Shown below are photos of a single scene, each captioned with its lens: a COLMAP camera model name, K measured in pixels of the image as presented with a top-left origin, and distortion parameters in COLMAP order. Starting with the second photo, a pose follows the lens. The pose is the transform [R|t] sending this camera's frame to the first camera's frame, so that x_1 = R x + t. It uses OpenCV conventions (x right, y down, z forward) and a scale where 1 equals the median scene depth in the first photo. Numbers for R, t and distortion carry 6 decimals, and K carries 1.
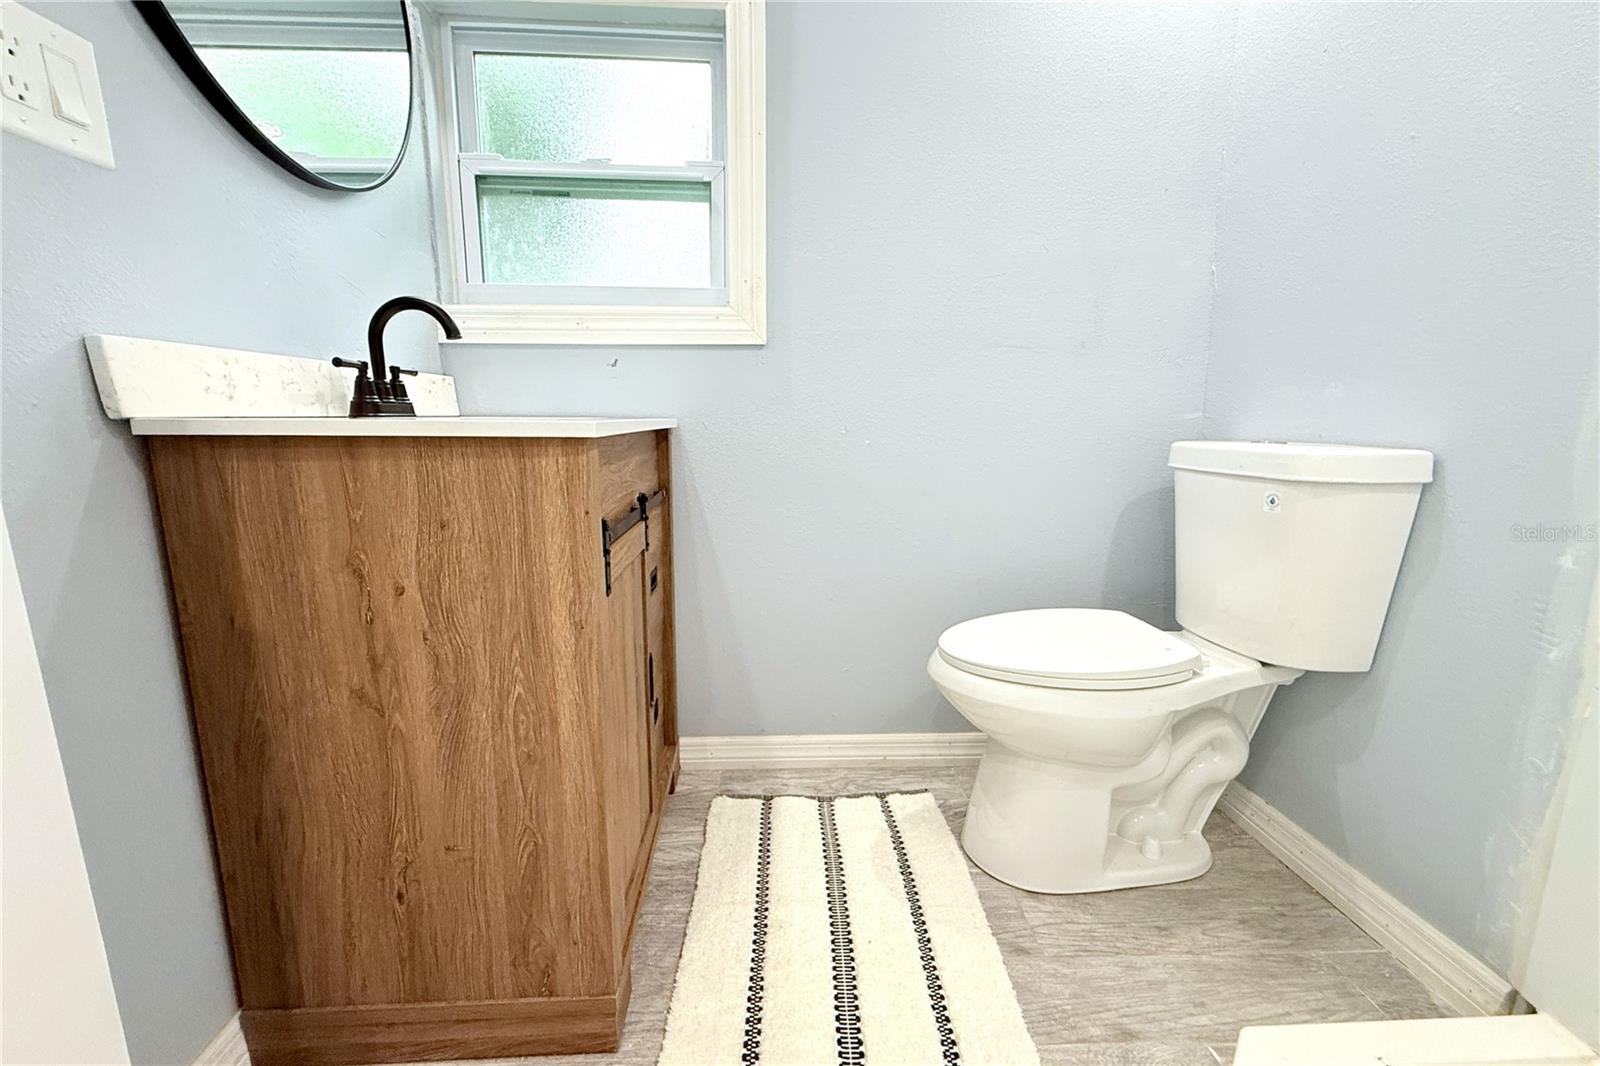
lens RADIAL K [[640.1, 0, 796.1], [0, 640.1, 534.1], [0, 0, 1]] dist [0.001812, 0.000122]
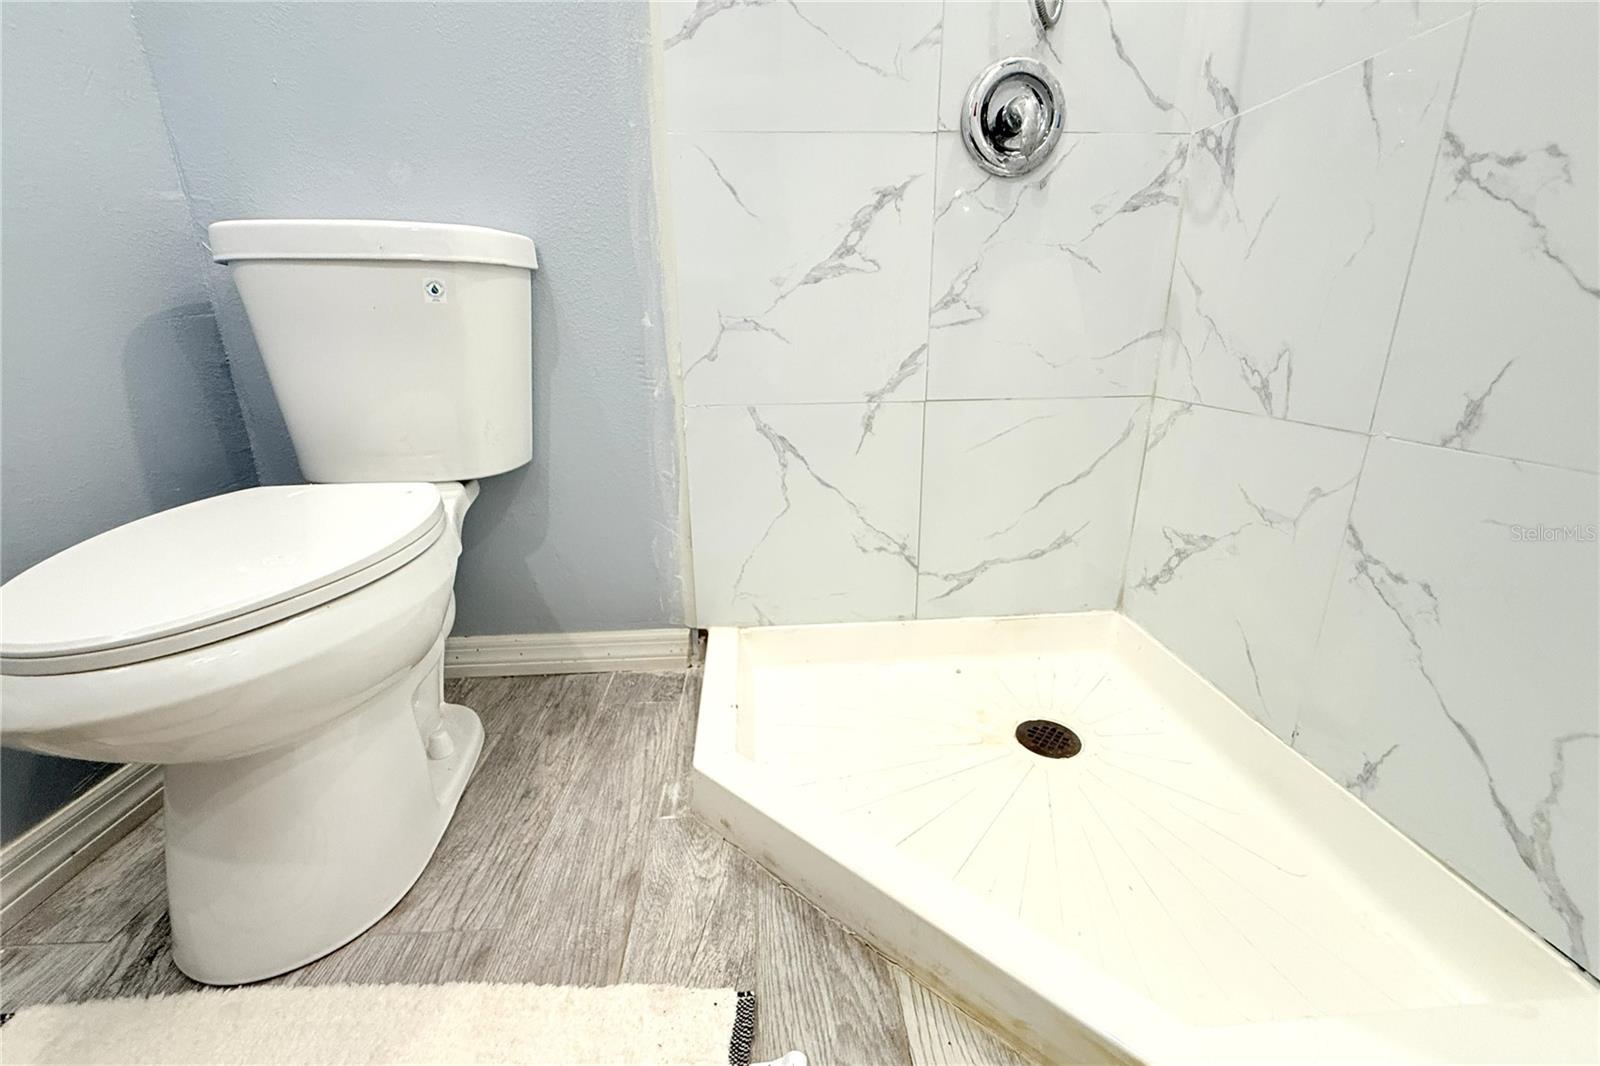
lens RADIAL K [[636.2, 0, 806.7], [0, 636.2, 507.4], [0, 0, 1]] dist [0.000754, 0.000062]
pose [[-0.019965, -0.288105, 0.957391, -0.164903], [0.173874, 0.941989, 0.287096, 0.068724], [-0.984565, 0.172198, 0.031287, 0.562321]]
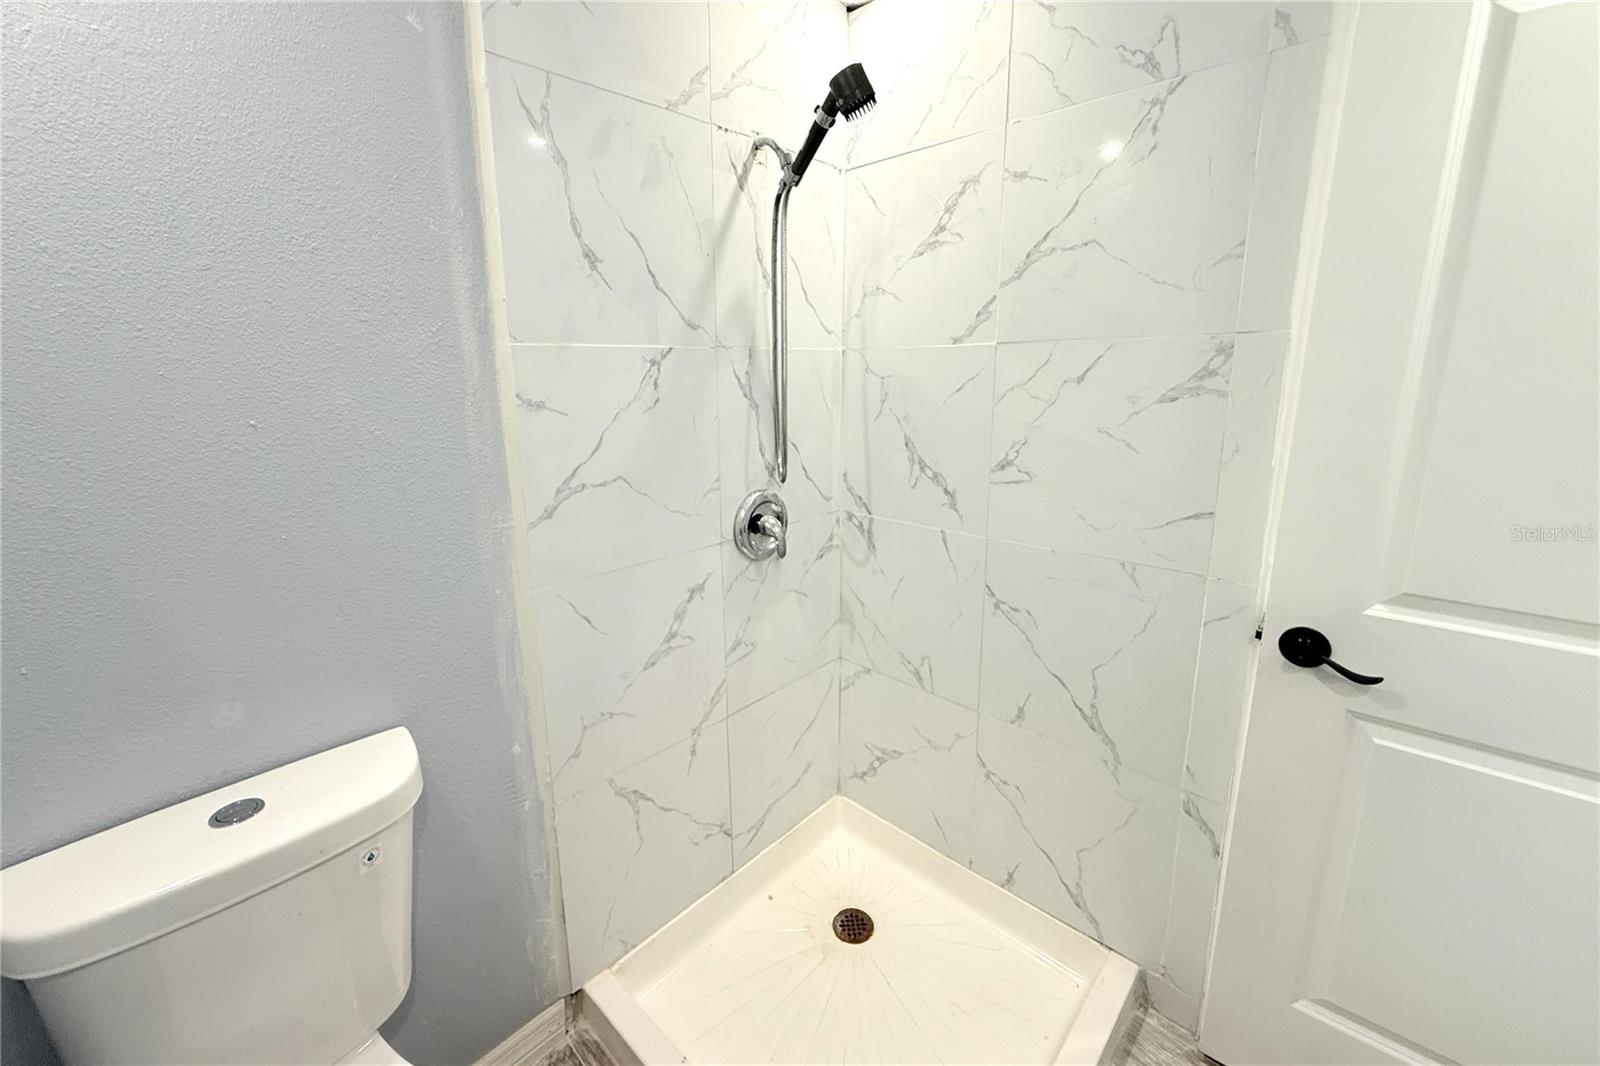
lens RADIAL K [[616.6, 0, 803.6], [0, 616.6, 503.7], [0, 0, 1]] dist [0.001735, 0.000119]
pose [[-0.685868, -0.145552, 0.713021, -0.126045], [0.119380, 0.944017, 0.307540, -0.672795], [-0.717867, 0.296053, -0.630095, 1.011019]]
